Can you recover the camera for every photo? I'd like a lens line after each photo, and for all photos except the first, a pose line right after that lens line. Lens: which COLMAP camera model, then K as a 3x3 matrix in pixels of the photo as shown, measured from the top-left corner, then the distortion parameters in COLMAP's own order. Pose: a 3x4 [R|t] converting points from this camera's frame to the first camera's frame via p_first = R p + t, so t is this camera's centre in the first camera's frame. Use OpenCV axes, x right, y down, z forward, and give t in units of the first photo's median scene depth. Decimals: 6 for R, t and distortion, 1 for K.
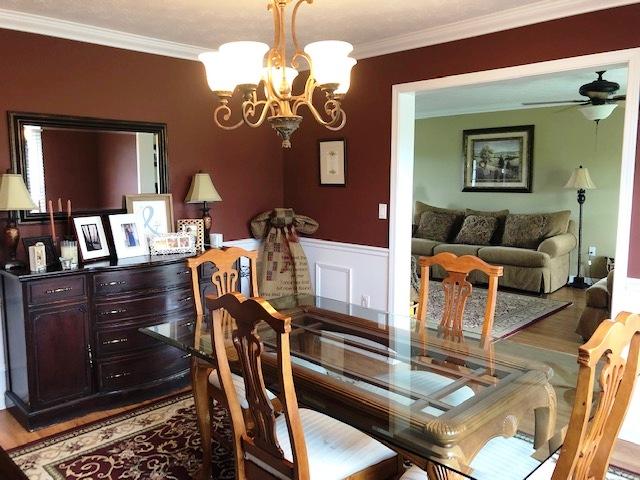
lens RADIAL K [[523.9, 0, 320.5], [0, 523.9, 240.1], [0, 0, 1]] dist [-0.003494, 0.015745]
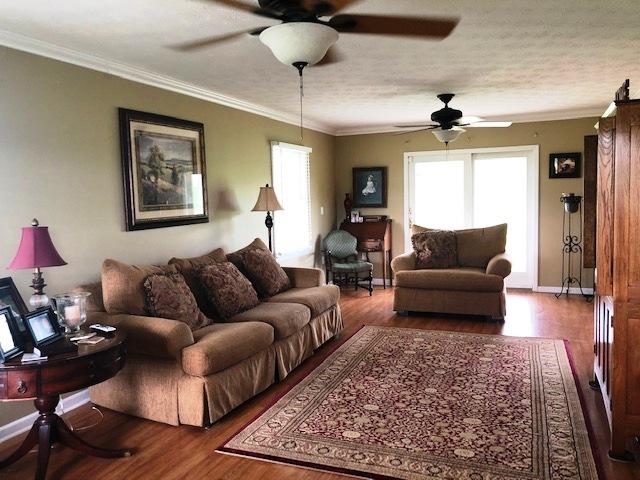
lens RADIAL K [[523.9, 0, 320.4], [0, 523.9, 238.6], [0, 0, 1]] dist [-0.003494, 0.015745]
pose [[-0.406138, -0.069090, 0.911196, -0.273267], [0.131599, 0.982322, 0.133139, -0.134045], [-0.904286, 0.173985, -0.389866, 1.079371]]
